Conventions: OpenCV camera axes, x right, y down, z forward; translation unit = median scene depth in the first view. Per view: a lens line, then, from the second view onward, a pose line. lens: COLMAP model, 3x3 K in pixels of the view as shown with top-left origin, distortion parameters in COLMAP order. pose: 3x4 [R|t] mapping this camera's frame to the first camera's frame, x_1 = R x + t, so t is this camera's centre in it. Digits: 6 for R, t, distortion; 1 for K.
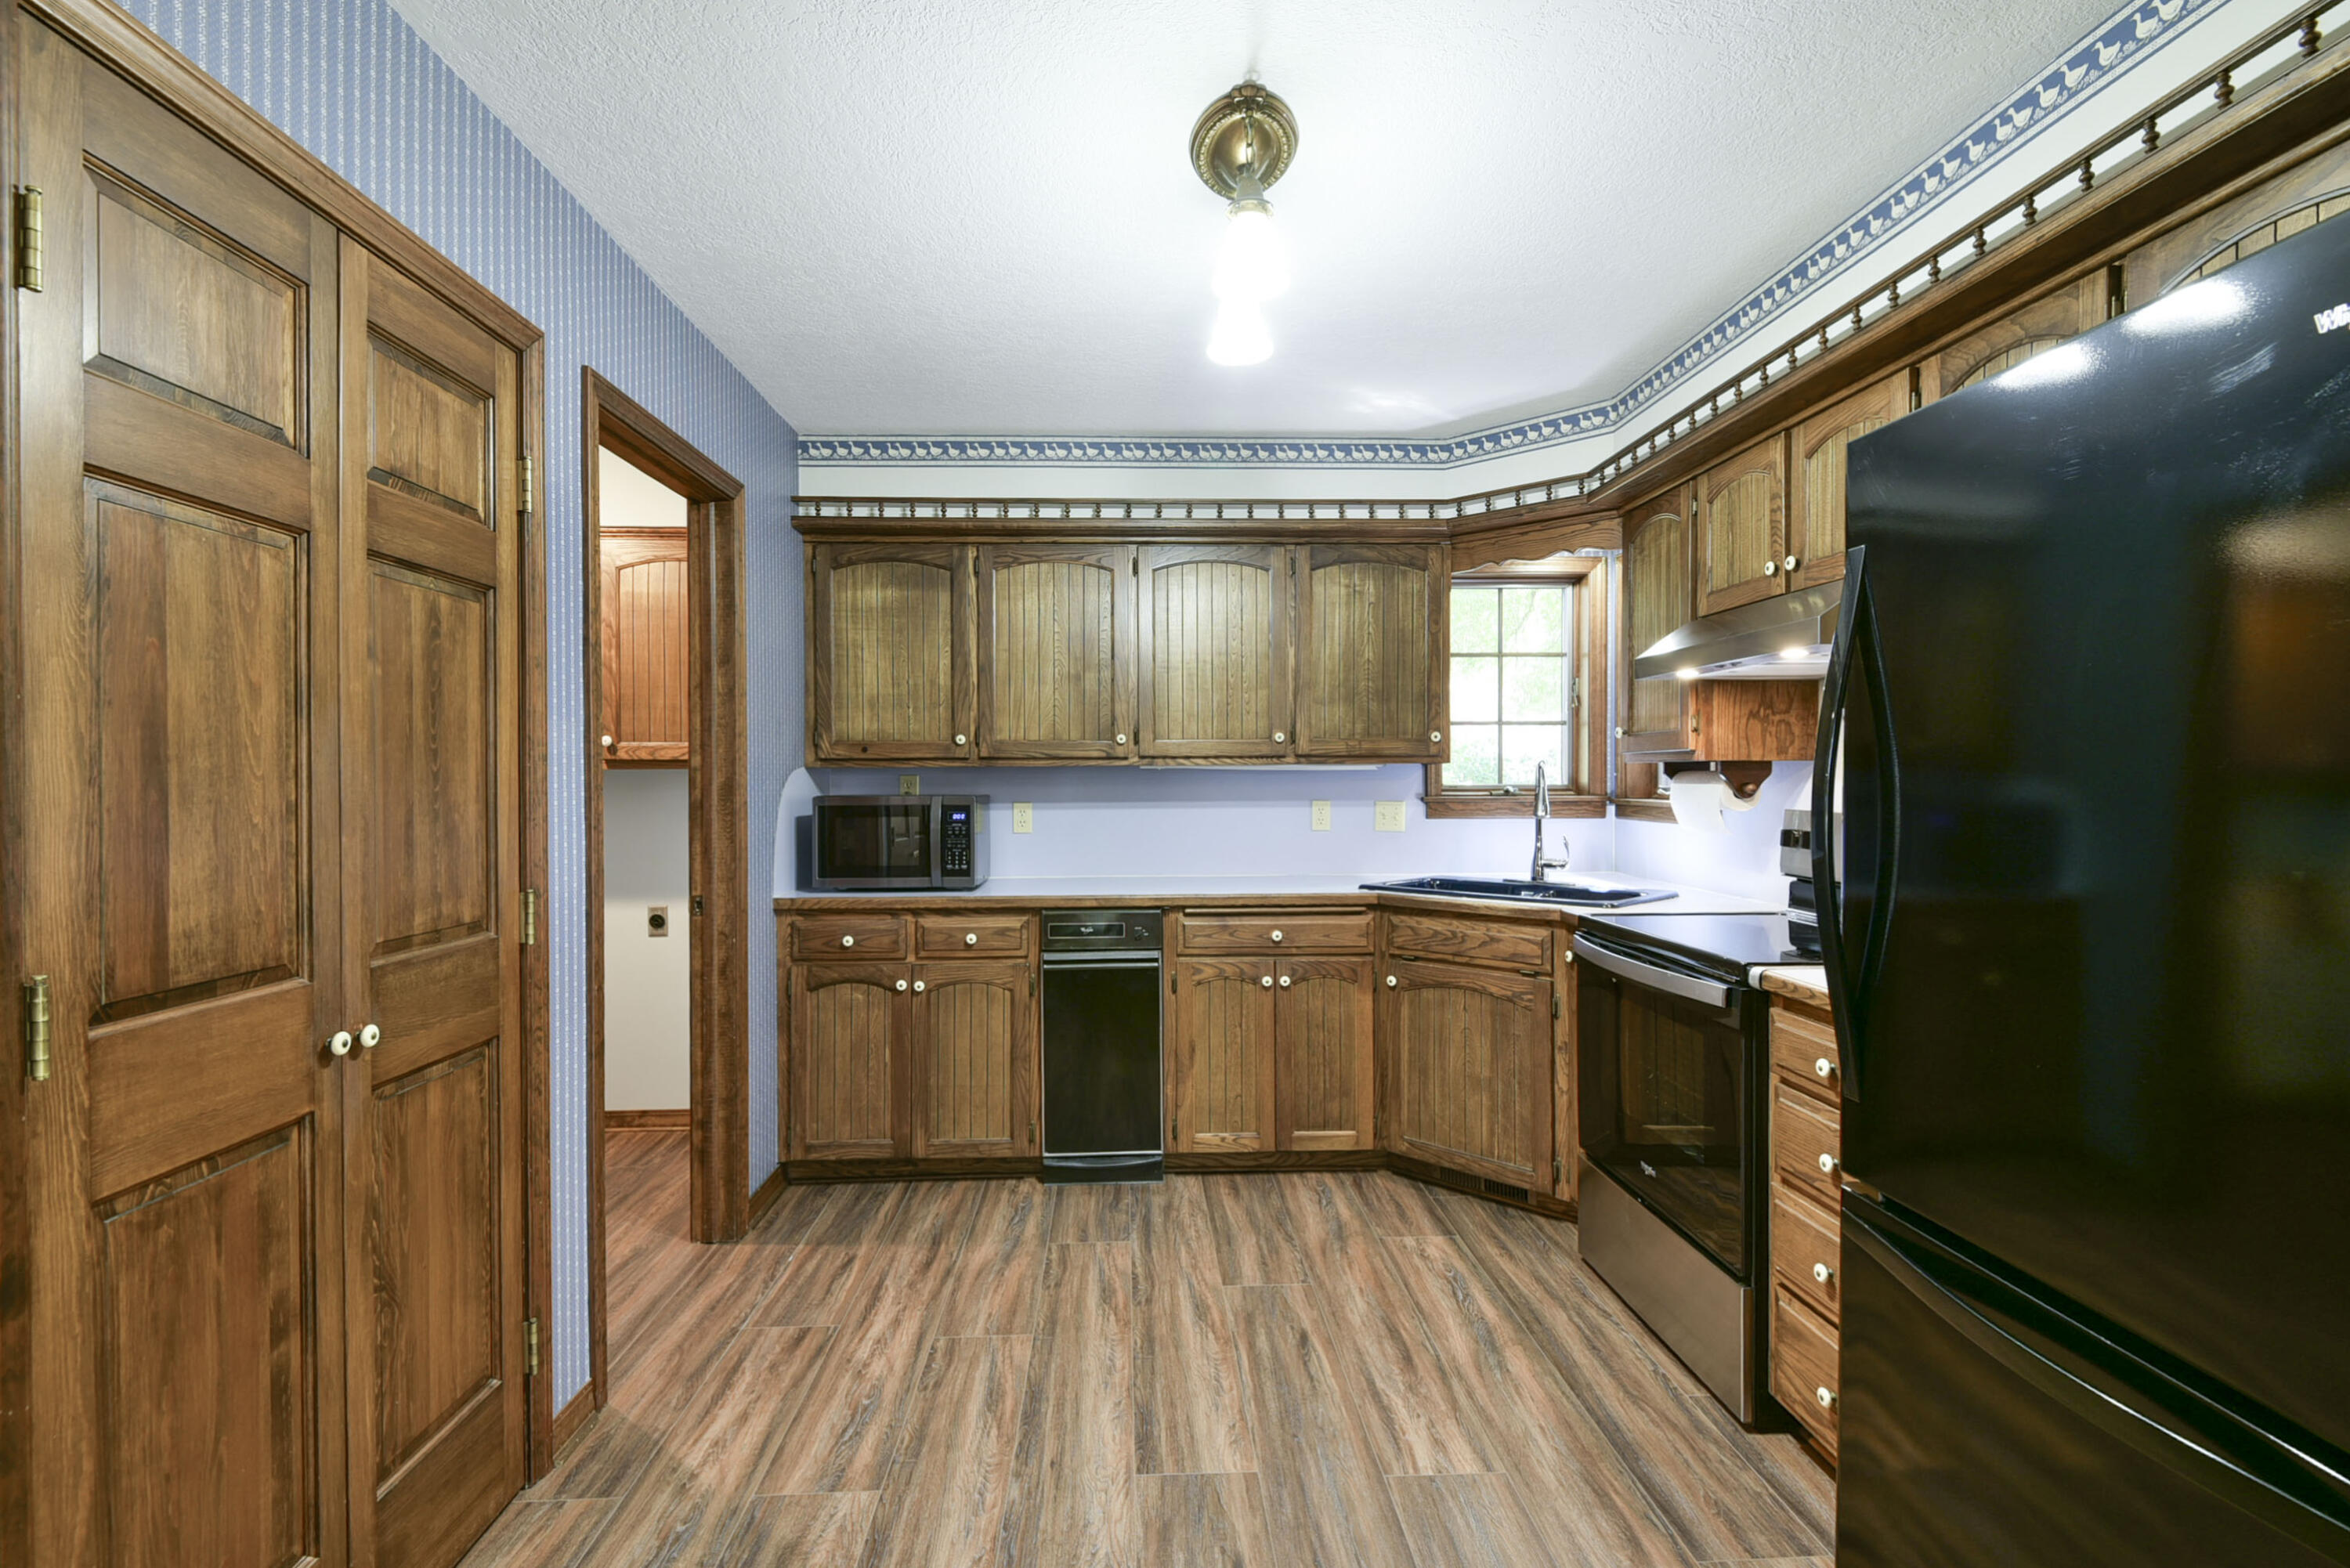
lens RADIAL K [[1092.9, 0, 1122.0], [0, 1092.9, 777.9], [0, 0, 1]] dist [0.001309, -0.000111]
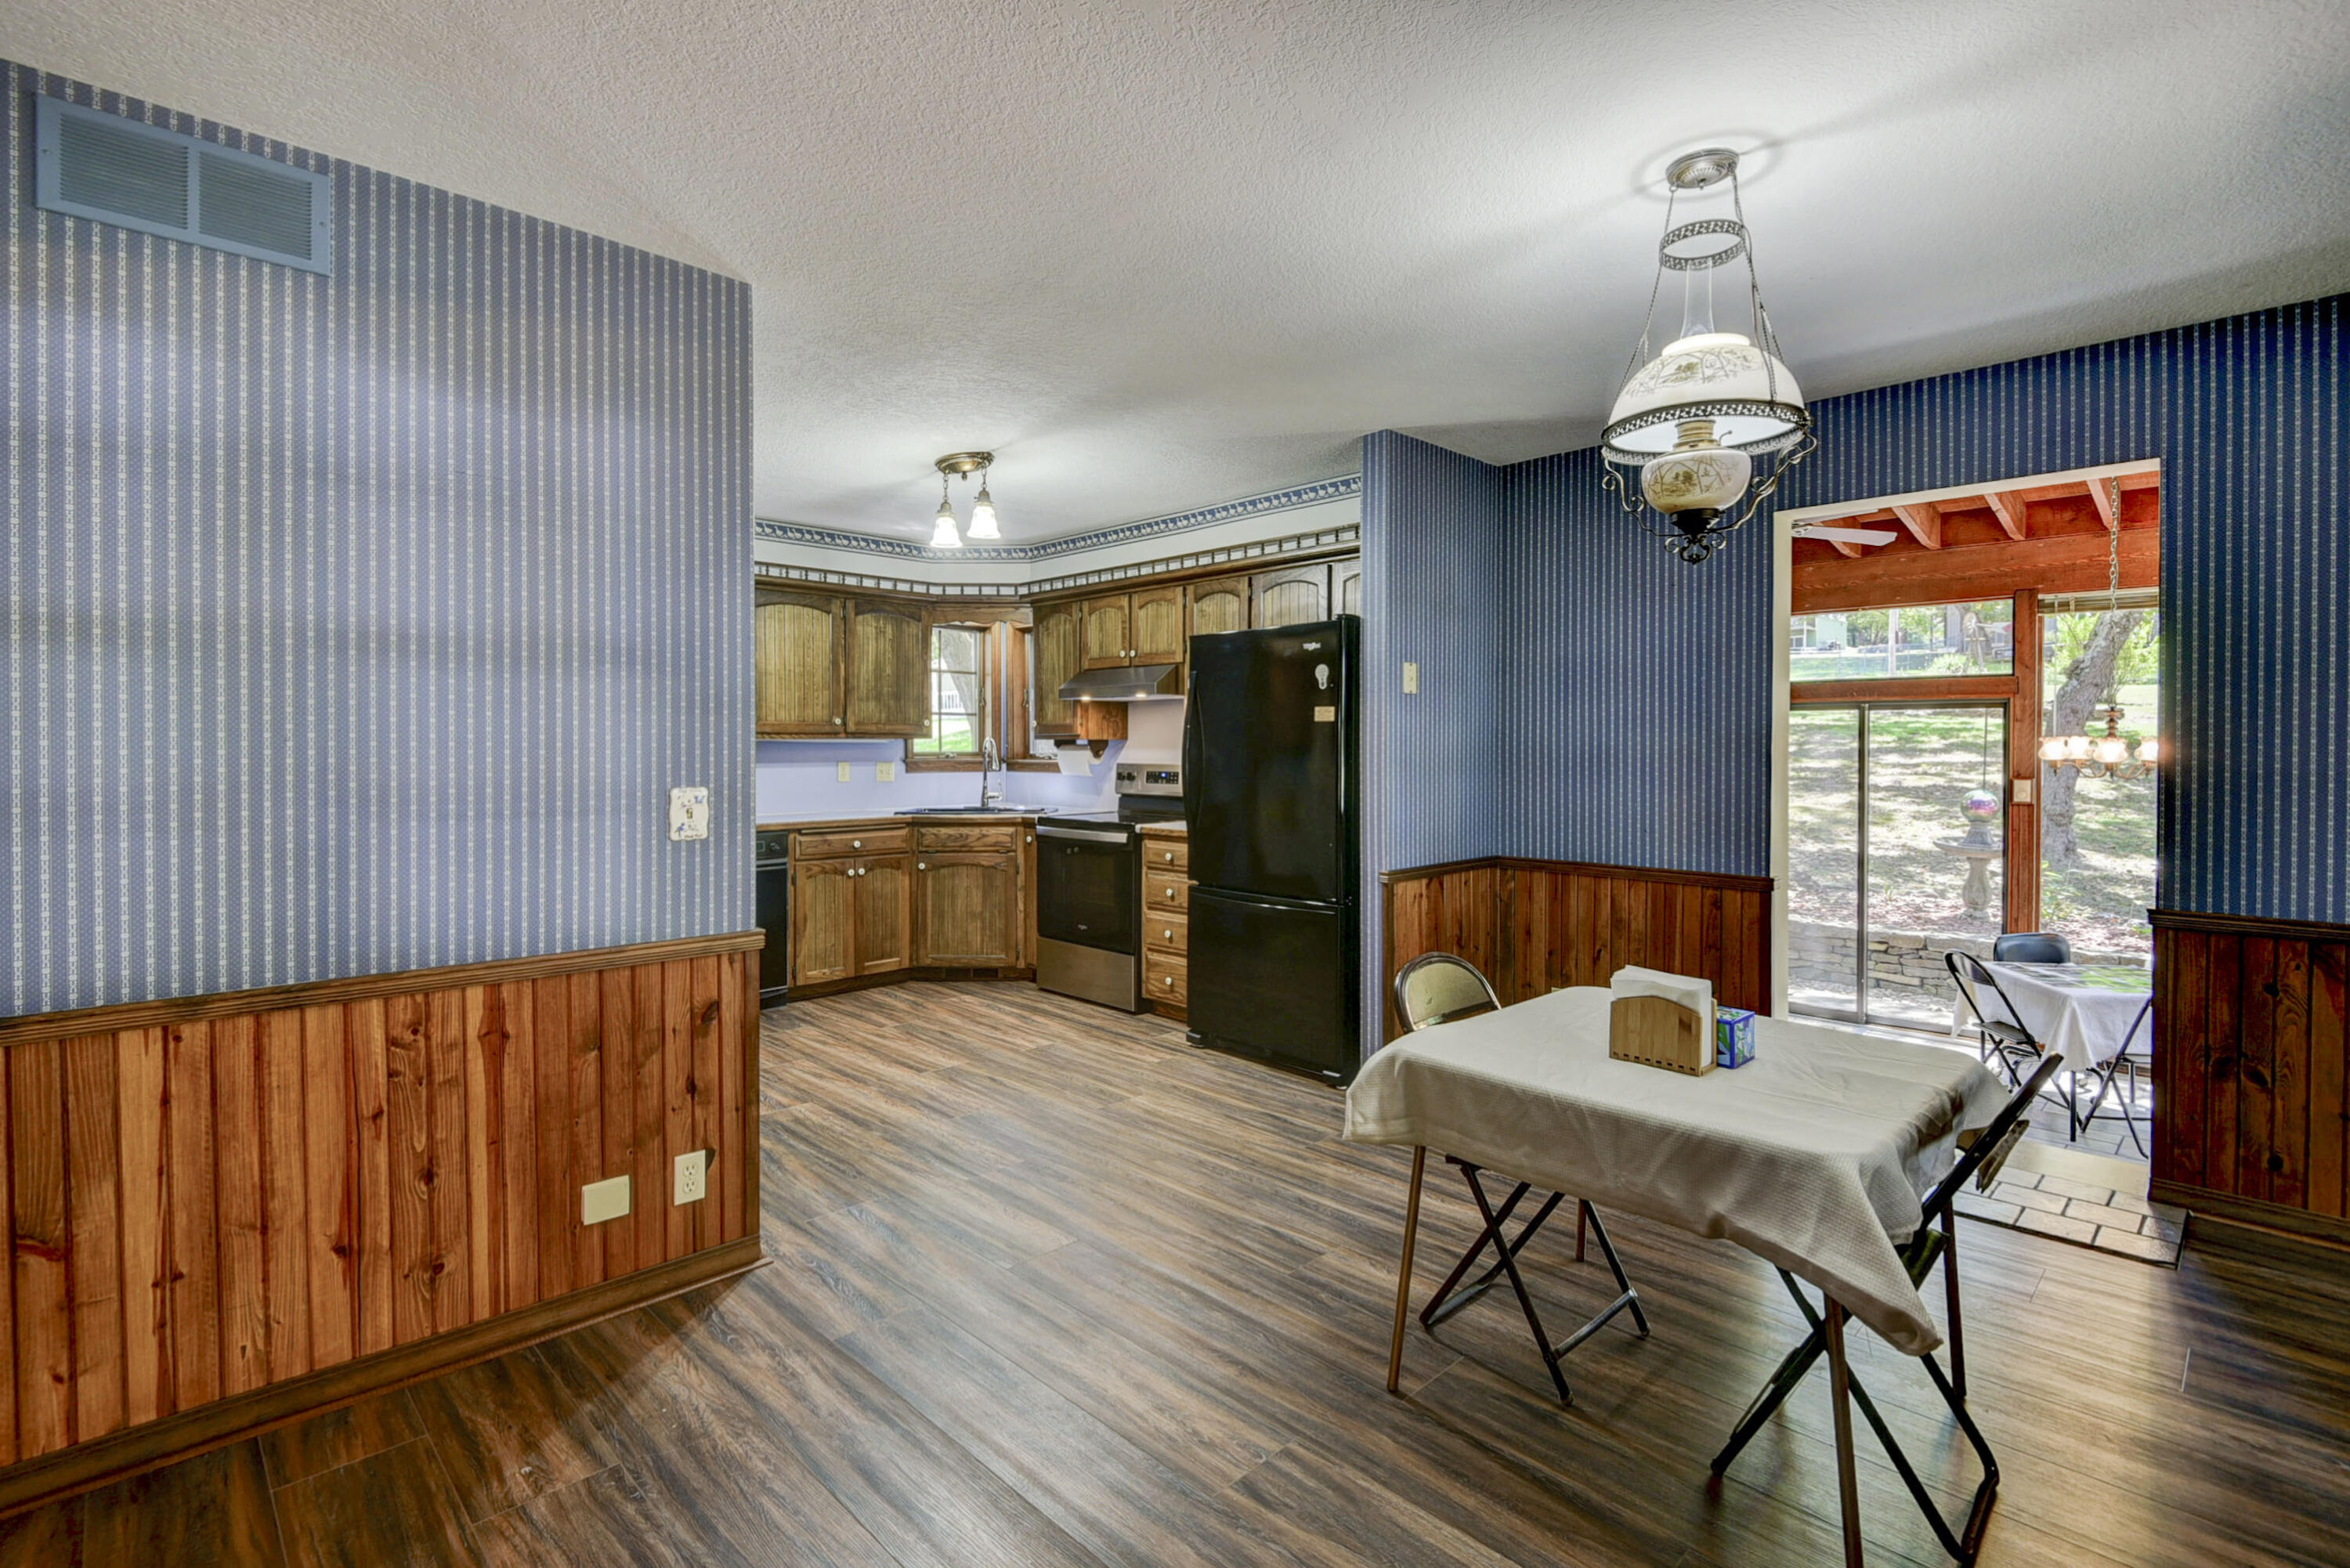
lens RADIAL K [[1124.2, 0, 1164.0], [0, 1124.2, 751.6], [0, 0, 1]] dist [-0.001827, -0.000743]
pose [[0.738847, 0.000494, 0.673873, -0.652032], [-0.003105, 0.999992, 0.002672, 0.000187], [-0.673866, -0.004066, 0.738843, -0.550087]]
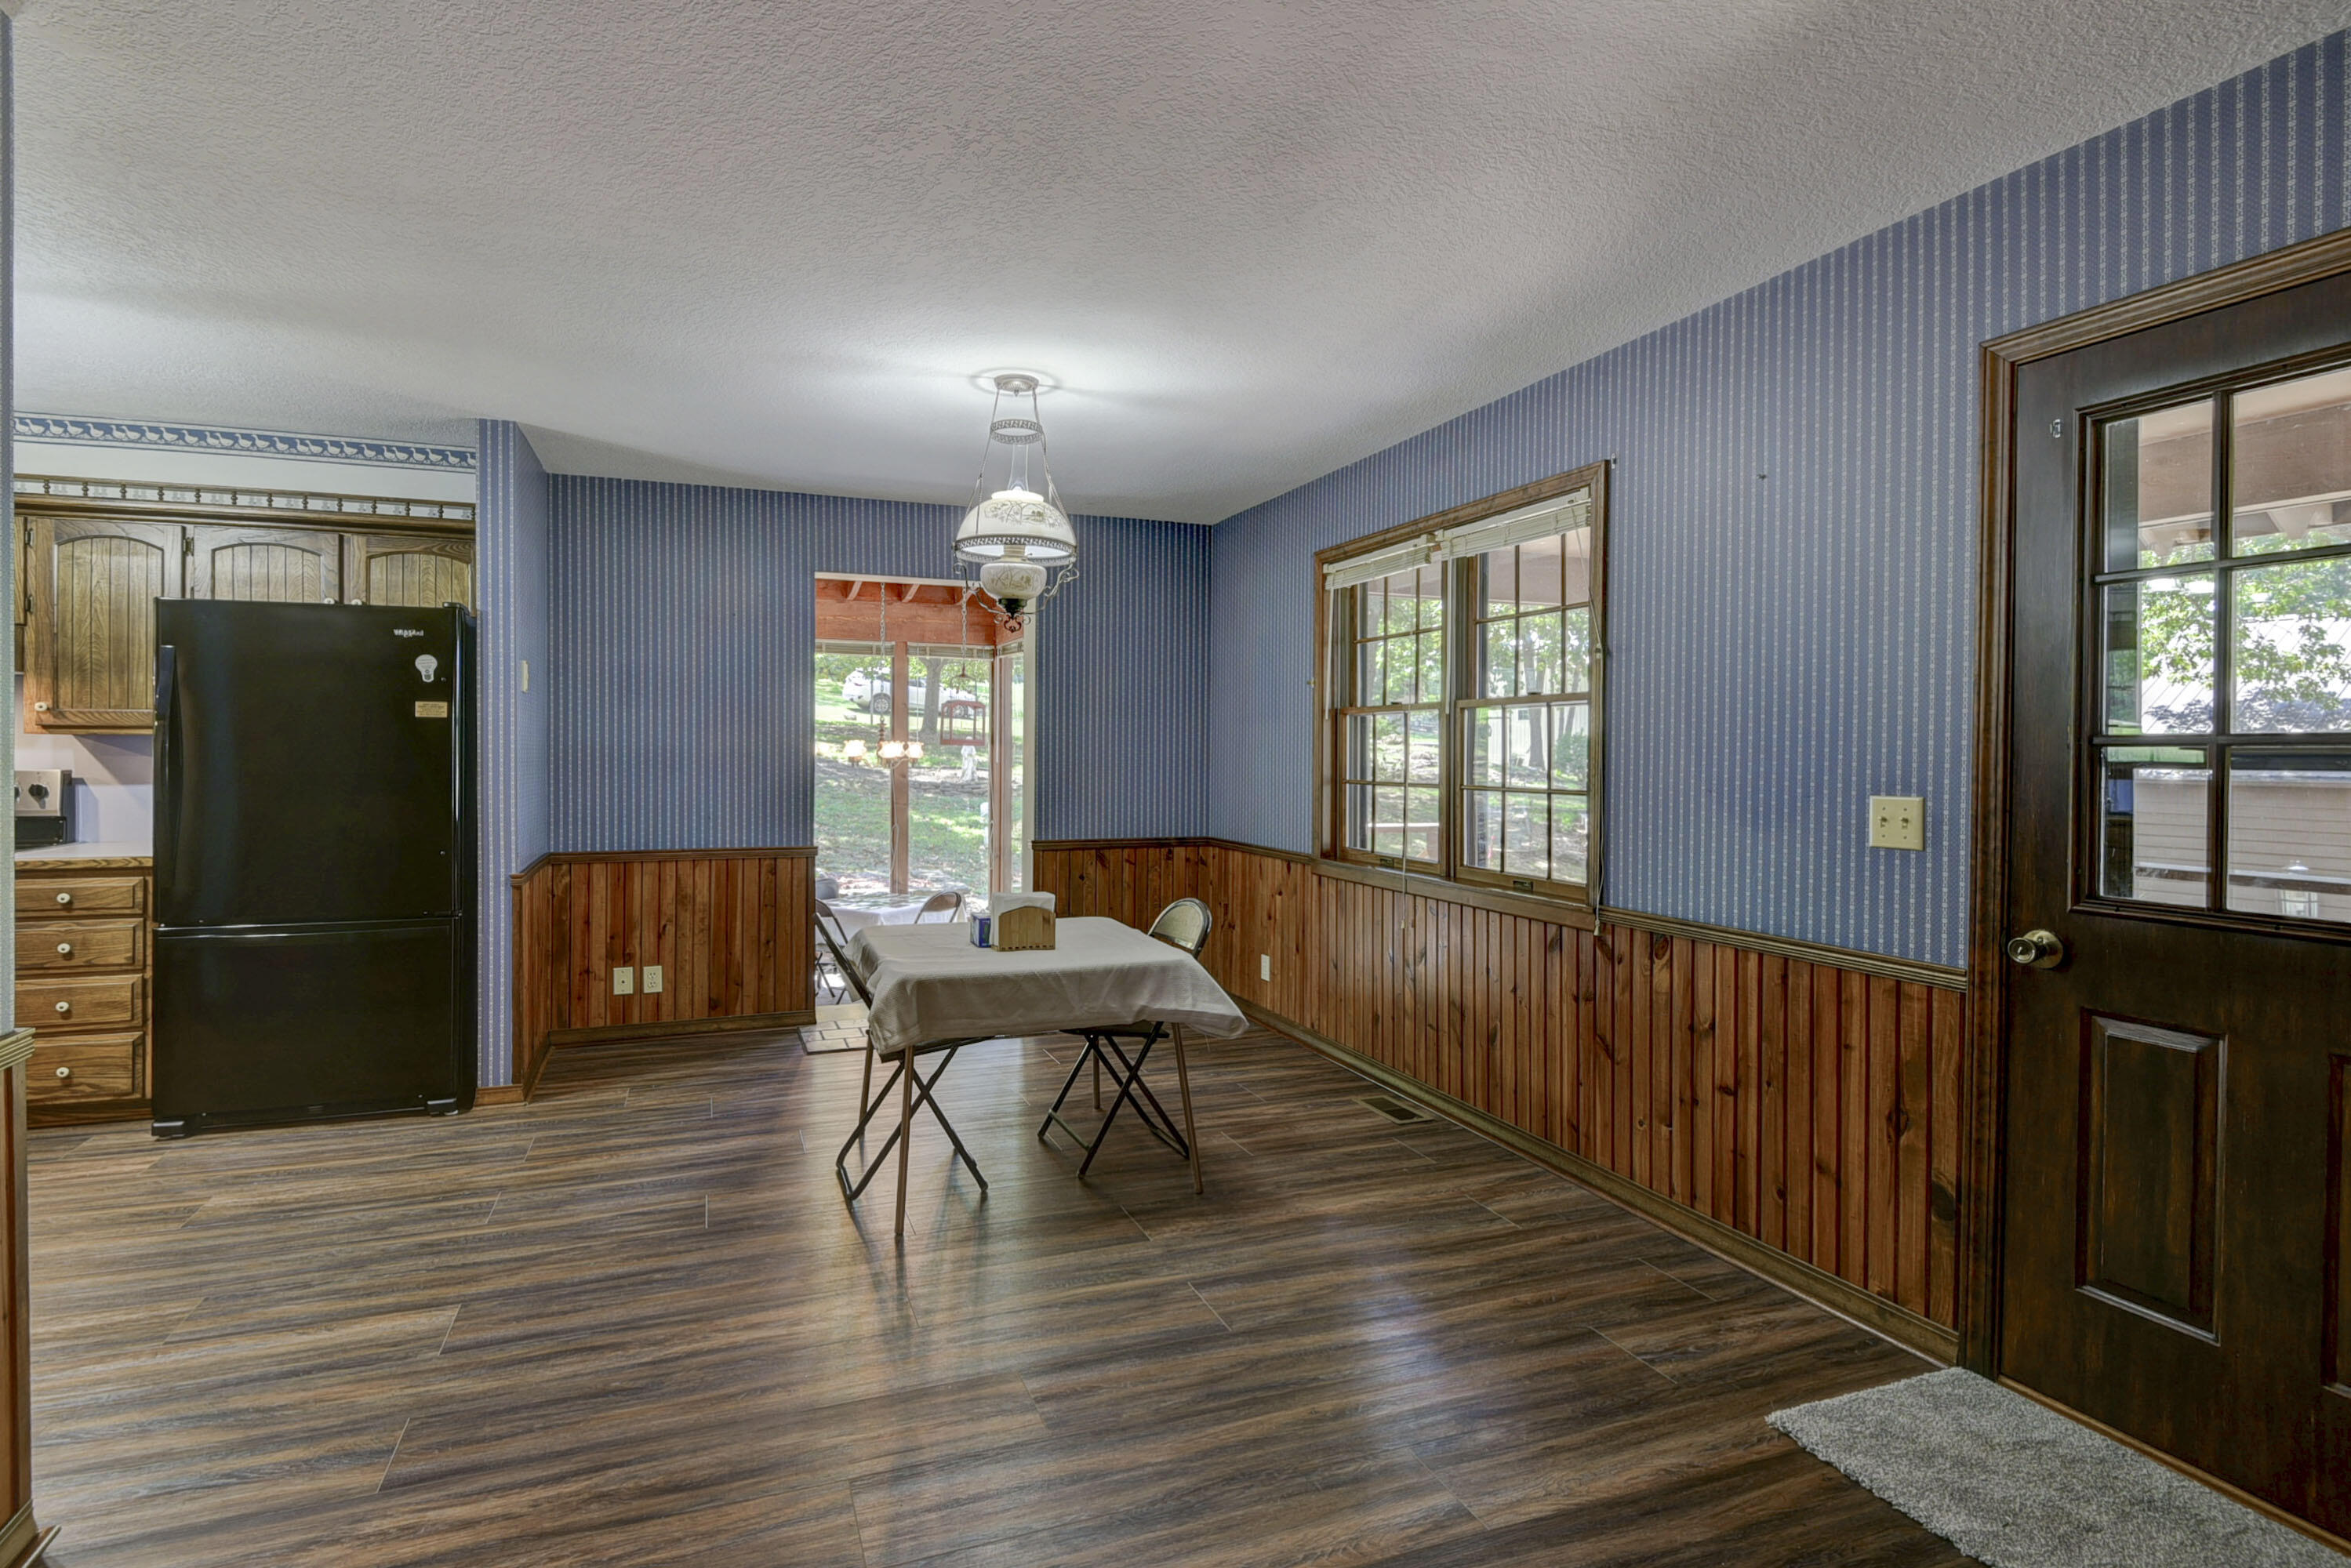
lens RADIAL K [[1124.6, 0, 1164.5], [0, 1124.6, 751.6], [0, 0, 1]] dist [-0.001827, -0.000743]
pose [[-0.341038, -0.001920, 0.940047, -0.989625], [-0.003643, 0.999993, 0.000721, 0.000174], [-0.940042, -0.003179, -0.341043, -0.070497]]
